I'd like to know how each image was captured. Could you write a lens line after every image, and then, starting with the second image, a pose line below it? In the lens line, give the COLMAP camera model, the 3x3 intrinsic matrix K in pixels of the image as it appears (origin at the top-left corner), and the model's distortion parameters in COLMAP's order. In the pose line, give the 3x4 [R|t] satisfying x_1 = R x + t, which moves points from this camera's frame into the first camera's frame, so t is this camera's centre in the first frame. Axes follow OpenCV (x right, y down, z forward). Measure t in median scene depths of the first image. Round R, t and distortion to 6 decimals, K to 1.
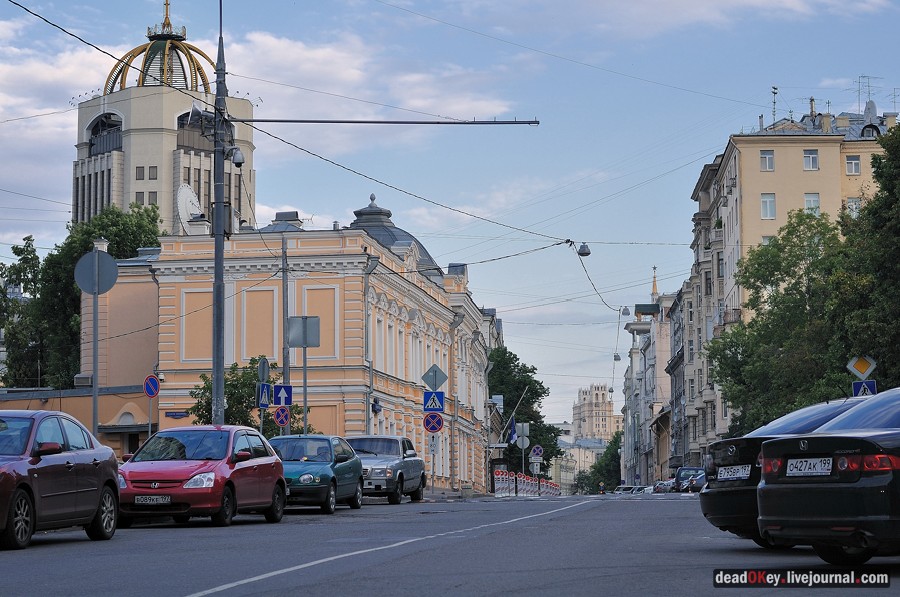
lens RADIAL K [[1907.2, 0, 450.0], [0, 1907.2, 298.5], [0, 0, 1]] dist [-0.074944, -0.068845]
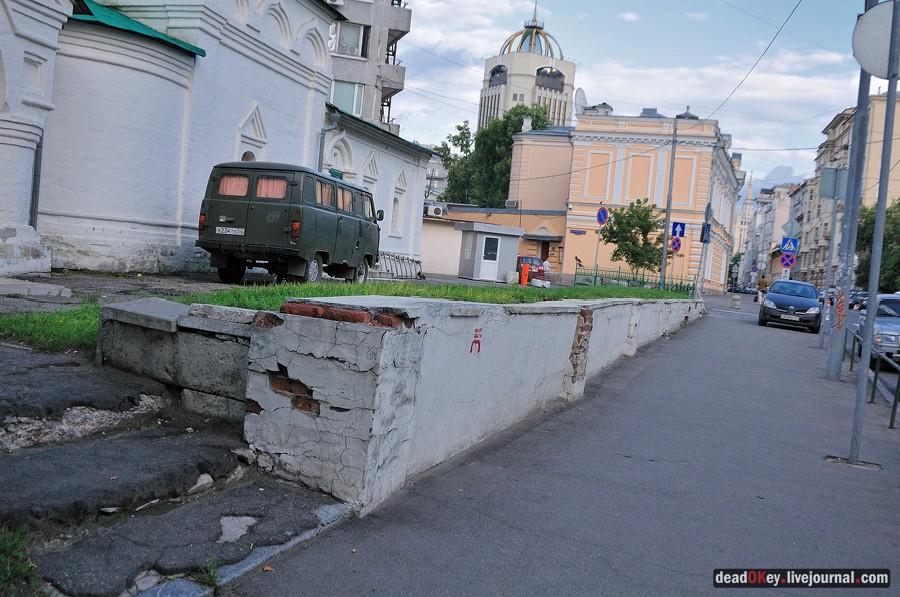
lens RADIAL K [[897.3, 0, 450.0], [0, 897.3, 298.5], [0, 0, 1]] dist [-0.284405, 0.504143]
pose [[0.975666, 0.105681, -0.192114, -0.034222], [-0.076874, 0.985437, 0.151674, 0.004387], [0.205345, -0.133214, 0.969581, 0.094305]]
